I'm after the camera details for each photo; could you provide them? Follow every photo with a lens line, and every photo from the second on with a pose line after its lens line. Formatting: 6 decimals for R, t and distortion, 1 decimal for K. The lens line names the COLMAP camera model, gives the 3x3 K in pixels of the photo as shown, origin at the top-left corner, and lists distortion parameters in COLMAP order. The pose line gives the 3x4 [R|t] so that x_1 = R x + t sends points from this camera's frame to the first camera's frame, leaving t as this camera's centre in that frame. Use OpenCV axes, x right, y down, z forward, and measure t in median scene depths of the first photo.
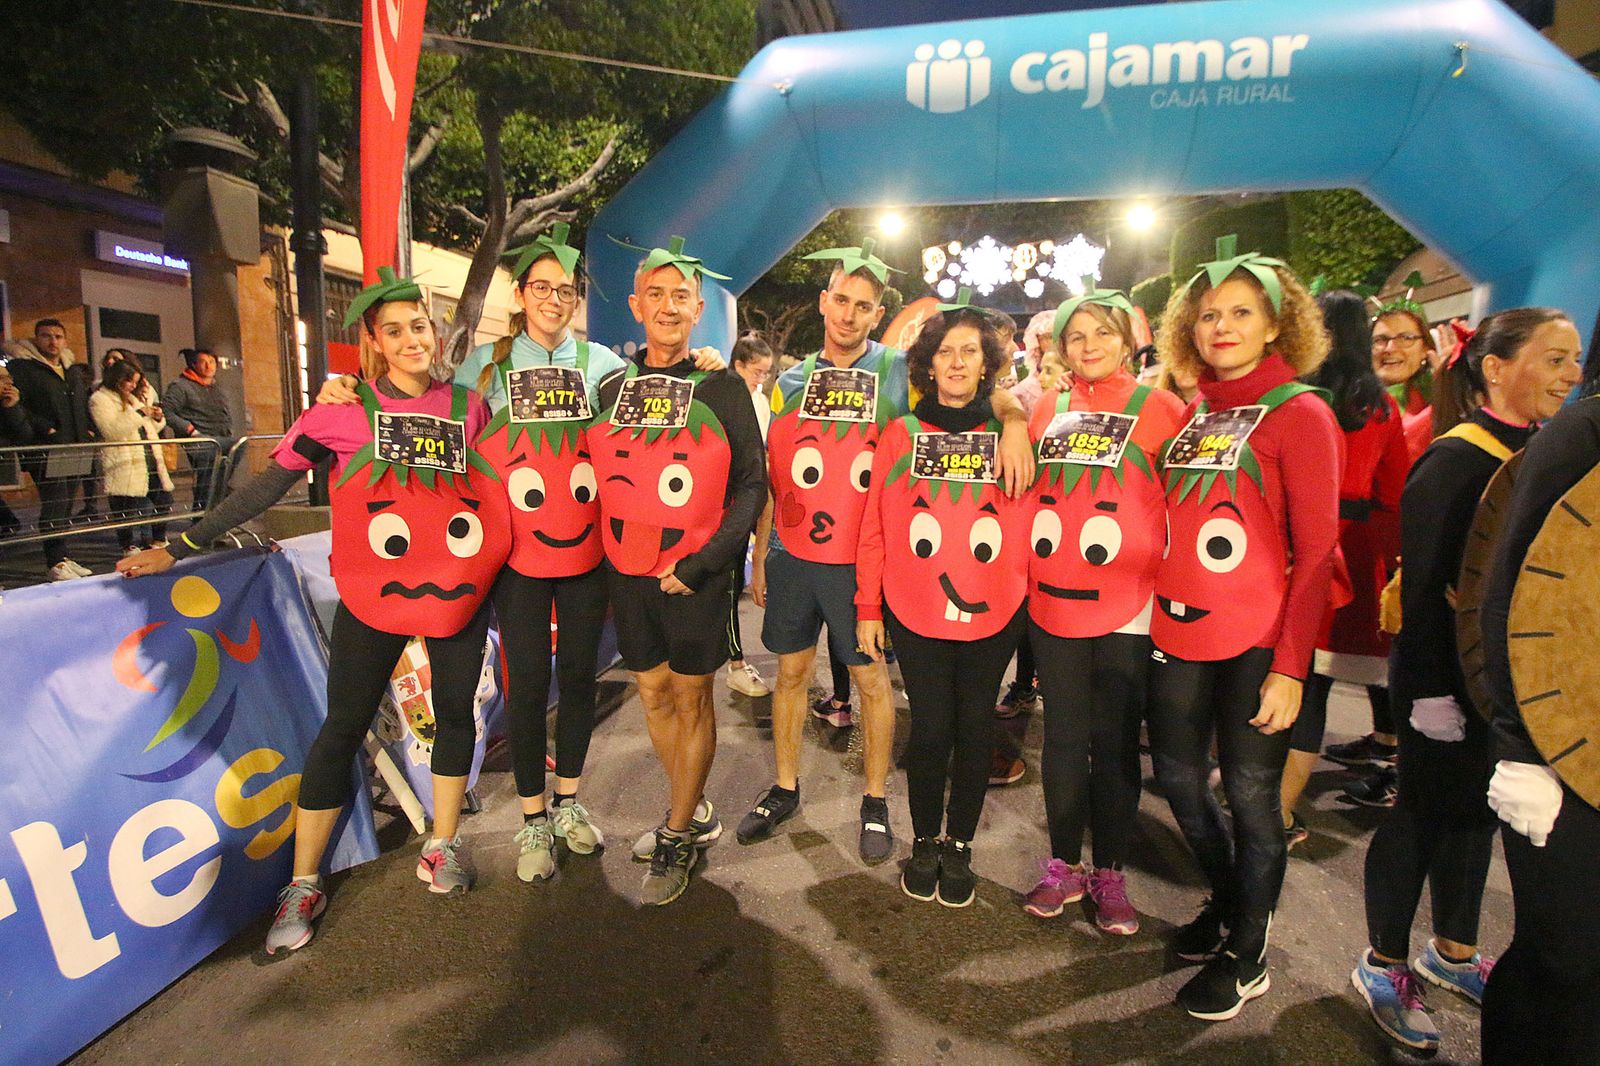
lens RADIAL K [[840.8, 0, 803.2], [0, 840.8, 540.1], [0, 0, 1]] dist [-0.002072, -0.014905]
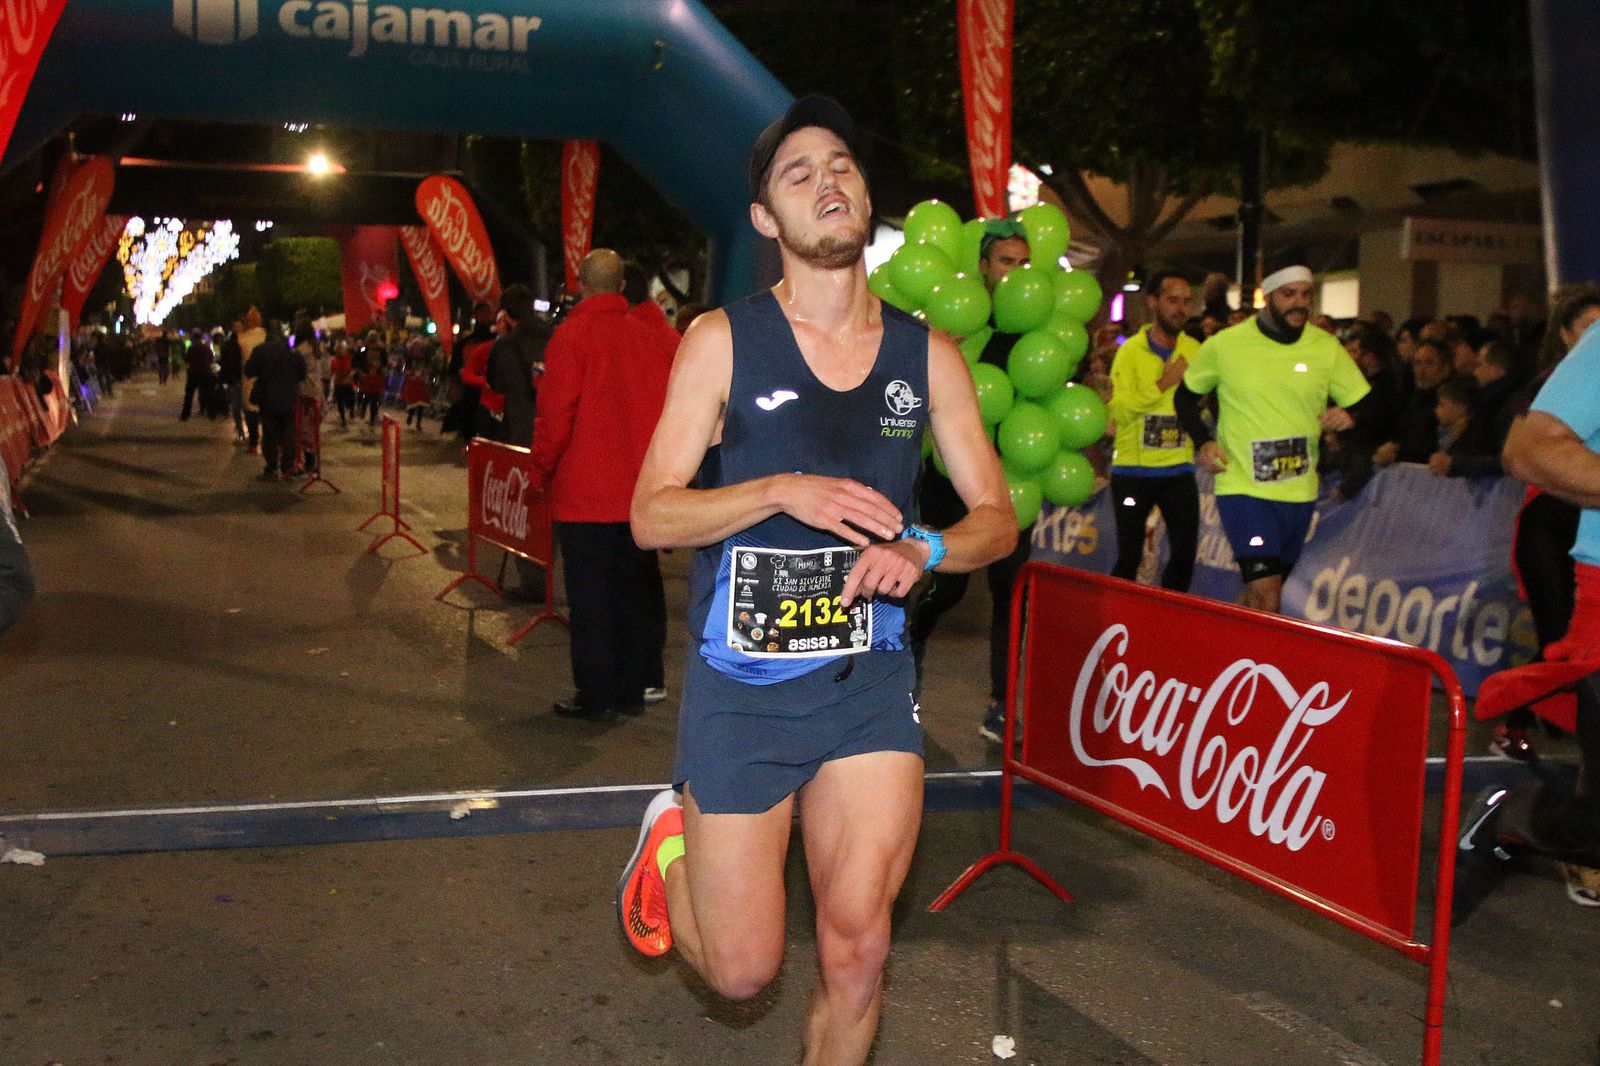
lens RADIAL K [[2003.8, 0, 850.9], [0, 2003.8, 634.4], [0, 0, 1]] dist [-0.069484, 0.000000]
pose [[0.856551, -0.054986, 0.513124, -0.384735], [0.058664, 0.998237, 0.009044, 0.191195], [-0.512716, 0.022356, 0.858267, -1.251924]]
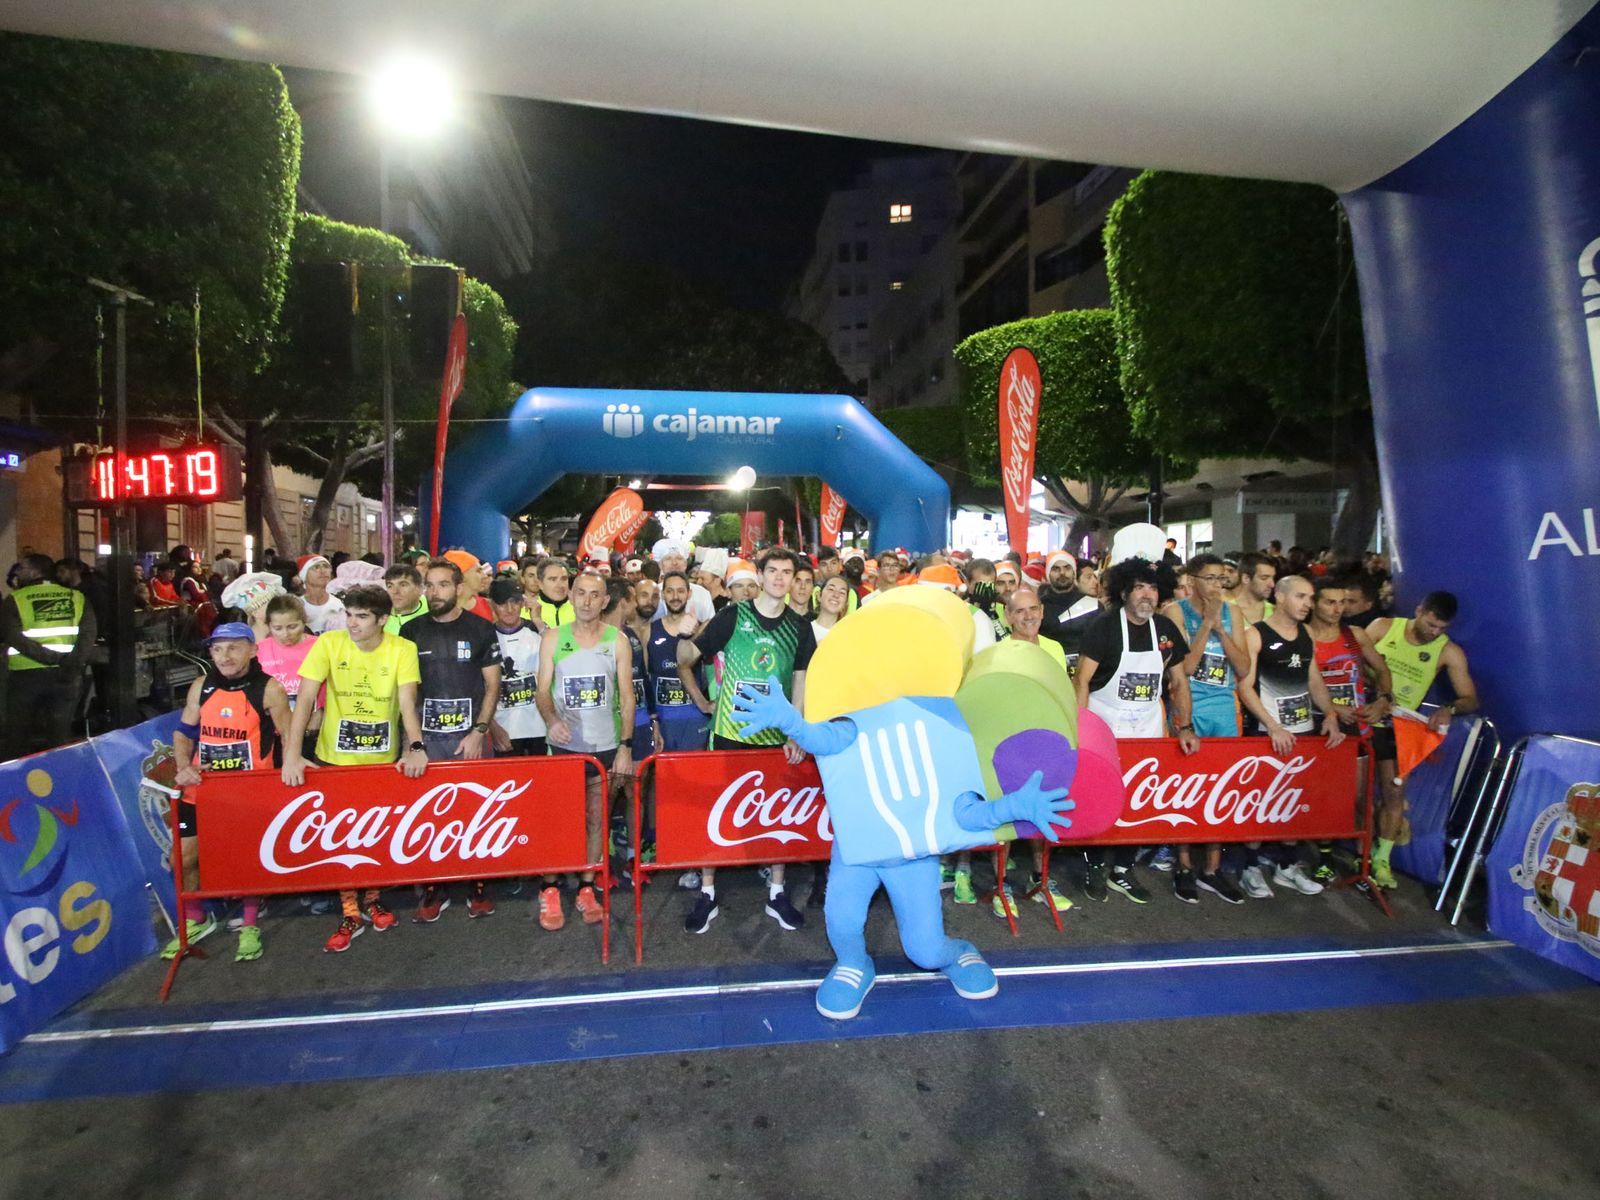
lens RADIAL K [[846.0, 0, 797.9], [0, 846.0, 591.1], [0, 0, 1]] dist [0.006625, -0.013113]
pose [[0.942080, -0.021380, 0.334706, -0.116864], [0.057715, 0.993413, -0.098991, 0.086283], [-0.330385, 0.112575, 0.937109, -0.950797]]
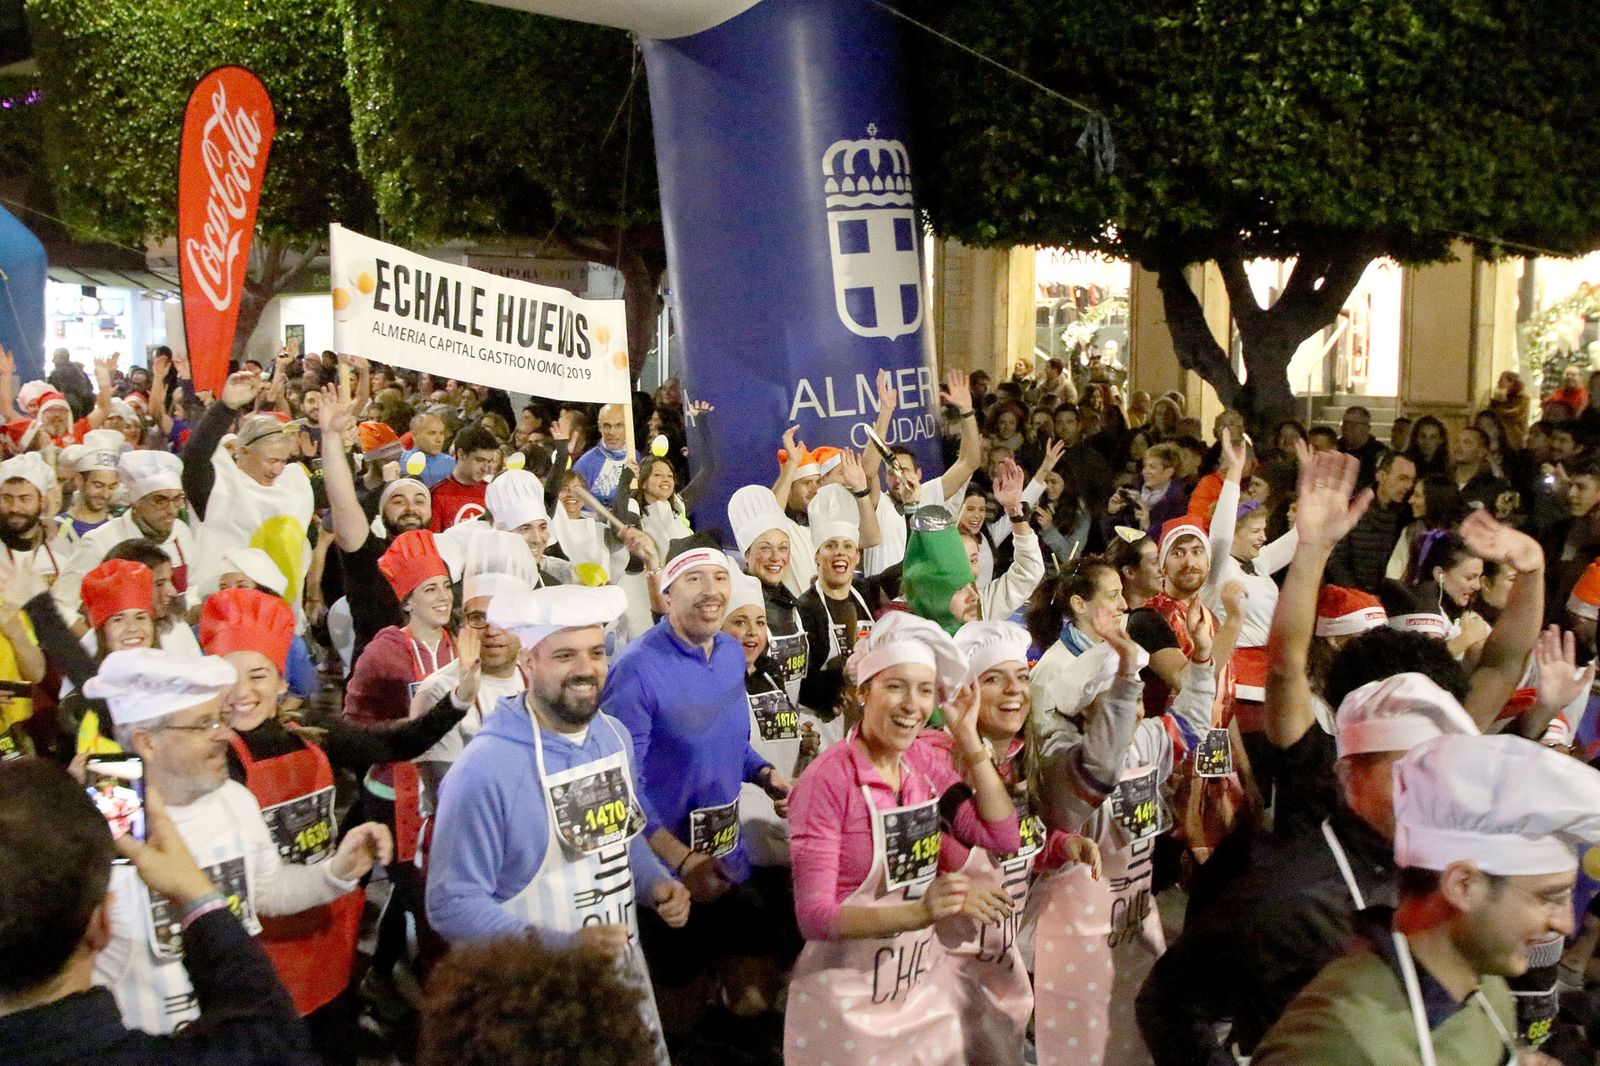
lens RADIAL K [[1659.9, 0, 811.0], [0, 1659.9, 527.7], [0, 0, 1]] dist [-0.072060, 0.000000]
pose [[0.491812, -0.101811, 0.864728, -0.589502], [0.115070, 0.992029, 0.051354, 0.053407], [-0.863064, 0.074248, 0.499607, -1.243404]]
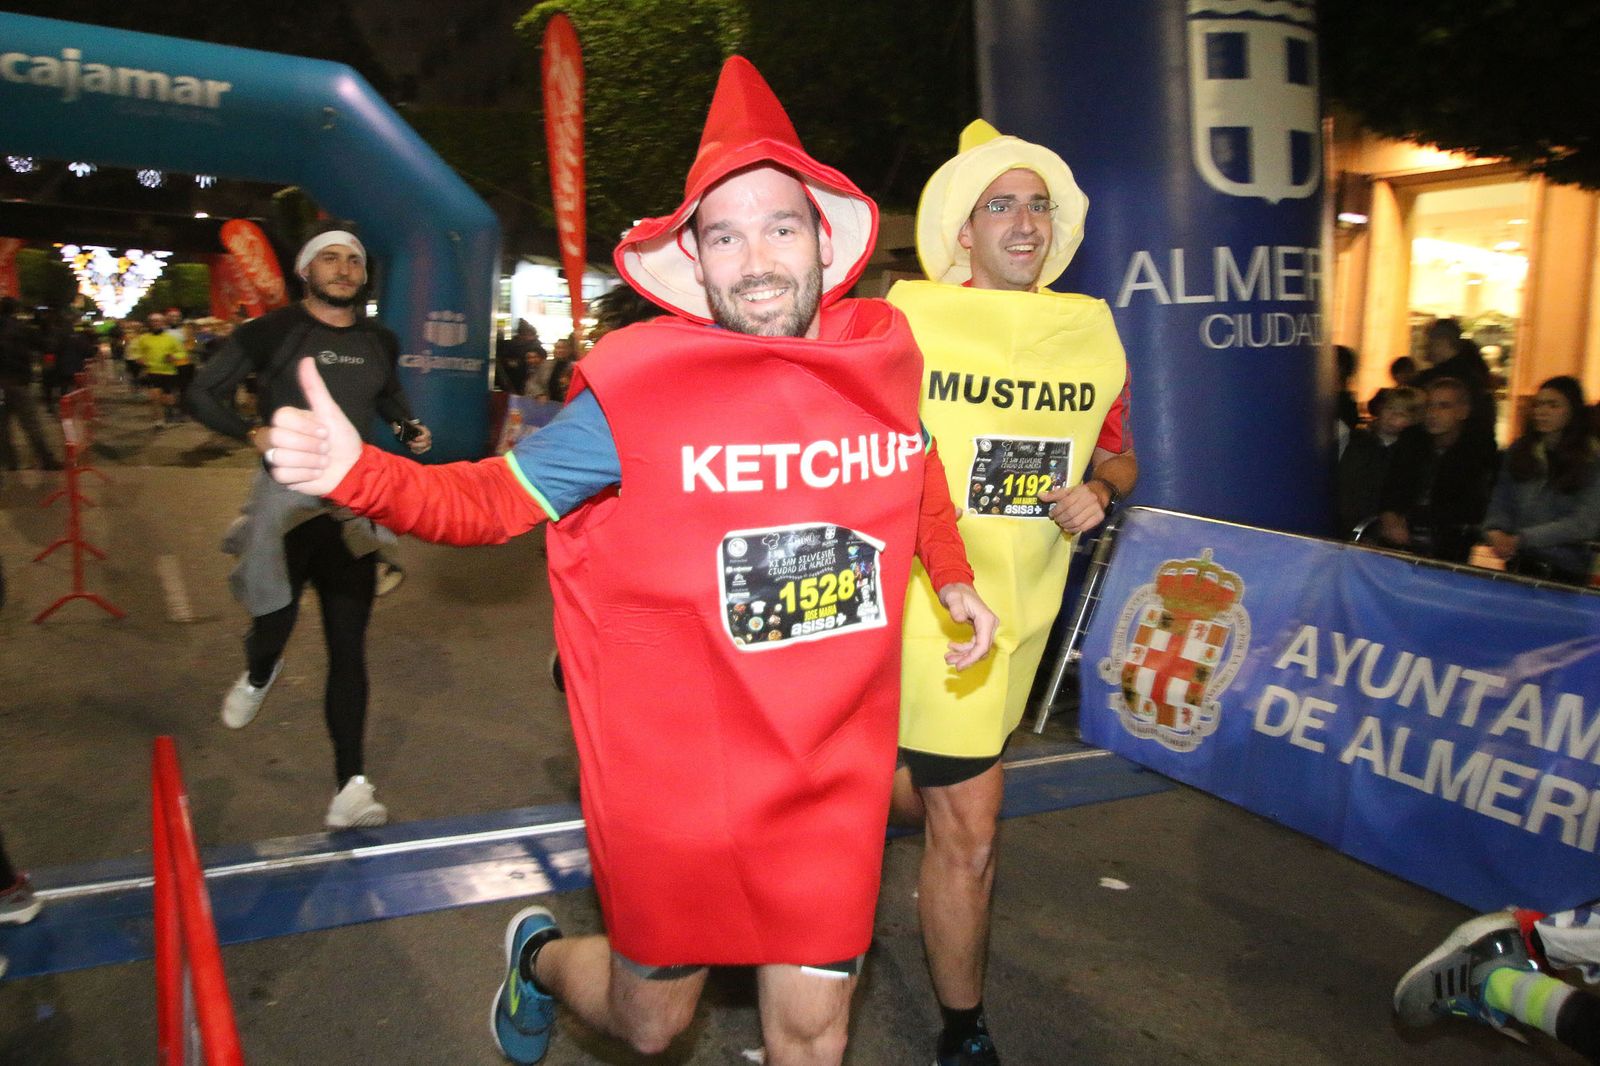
lens RADIAL K [[1162.4, 0, 799.1], [0, 1162.4, 532.3], [0, 0, 1]] dist [-0.033648, -0.003811]
pose [[0.741371, -0.063163, 0.668117, -0.038057], [0.053934, 0.997948, 0.034497, 0.135483], [-0.668925, 0.010459, 0.743257, -0.948352]]
